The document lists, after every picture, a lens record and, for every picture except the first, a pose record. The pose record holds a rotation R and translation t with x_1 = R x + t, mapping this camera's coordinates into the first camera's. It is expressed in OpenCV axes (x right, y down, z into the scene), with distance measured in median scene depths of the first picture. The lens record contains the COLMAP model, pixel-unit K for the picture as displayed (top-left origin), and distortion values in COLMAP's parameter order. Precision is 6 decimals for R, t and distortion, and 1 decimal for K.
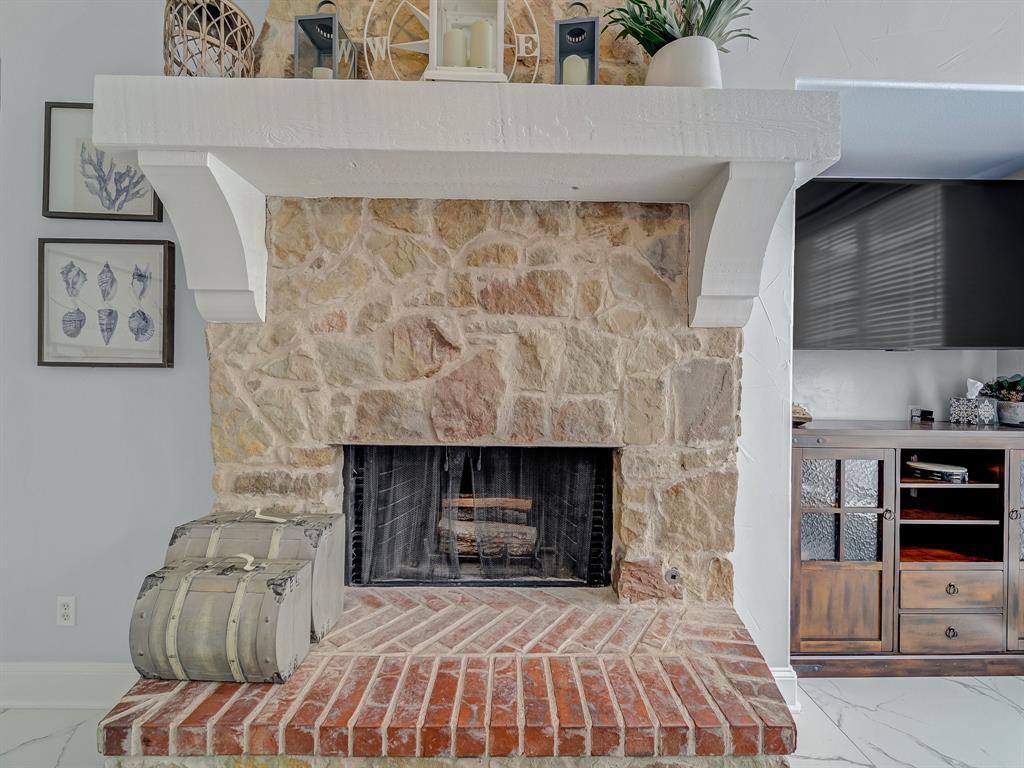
lens RADIAL K [[399.8, 0, 517.4], [0, 399.8, 384.3], [0, 0, 1]] dist [-0.000518, -0.001129]
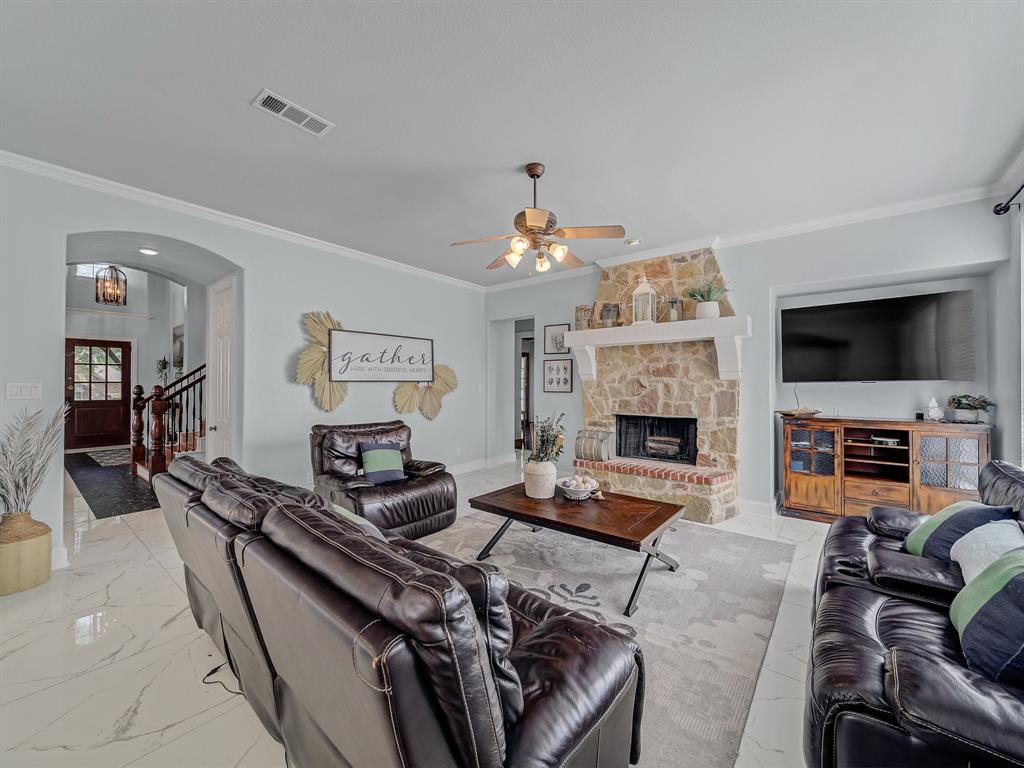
lens RADIAL K [[399.8, 0, 515.3], [0, 399.8, 384.4], [0, 0, 1]] dist [-0.000518, -0.001129]
pose [[0.776559, -0.012961, -0.629911, 1.144111], [0.005890, 0.999894, -0.013314, -0.077208], [0.630017, 0.006629, 0.776553, -2.380785]]
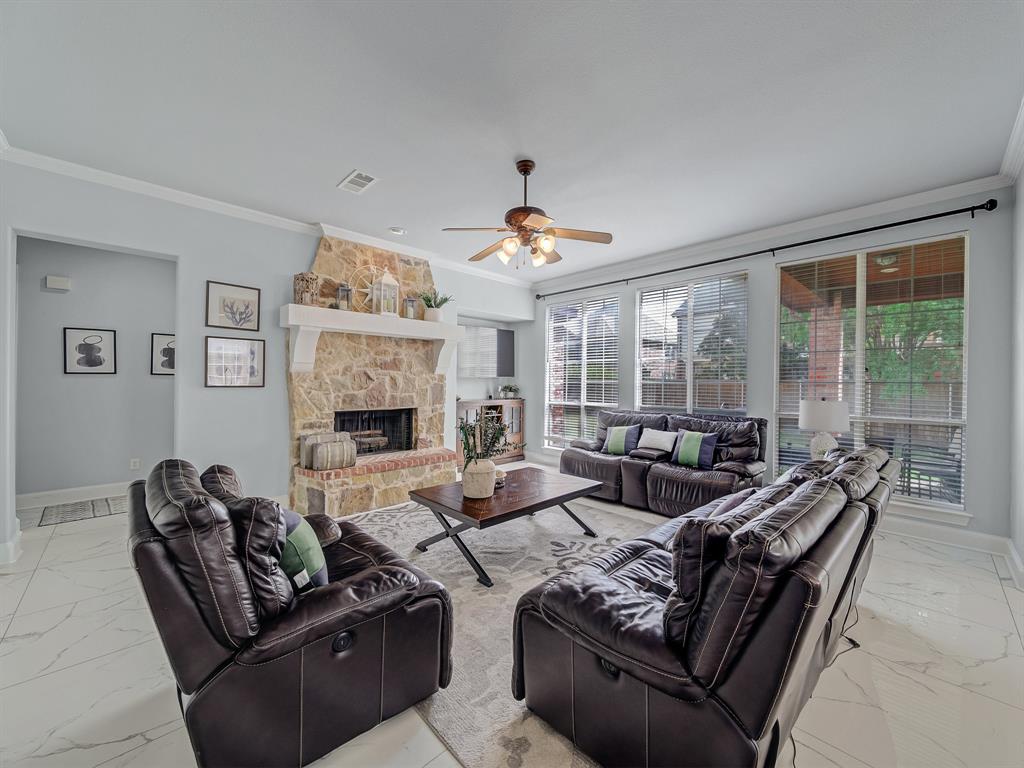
lens RADIAL K [[399.8, 0, 515.0], [0, 399.8, 383.5], [0, 0, 1]] dist [-0.000518, -0.001129]
pose [[0.723272, -0.008952, 0.690505, -1.591394], [-0.000995, 0.999901, 0.014006, -0.110878], [-0.690562, -0.010817, 0.723192, -2.212252]]
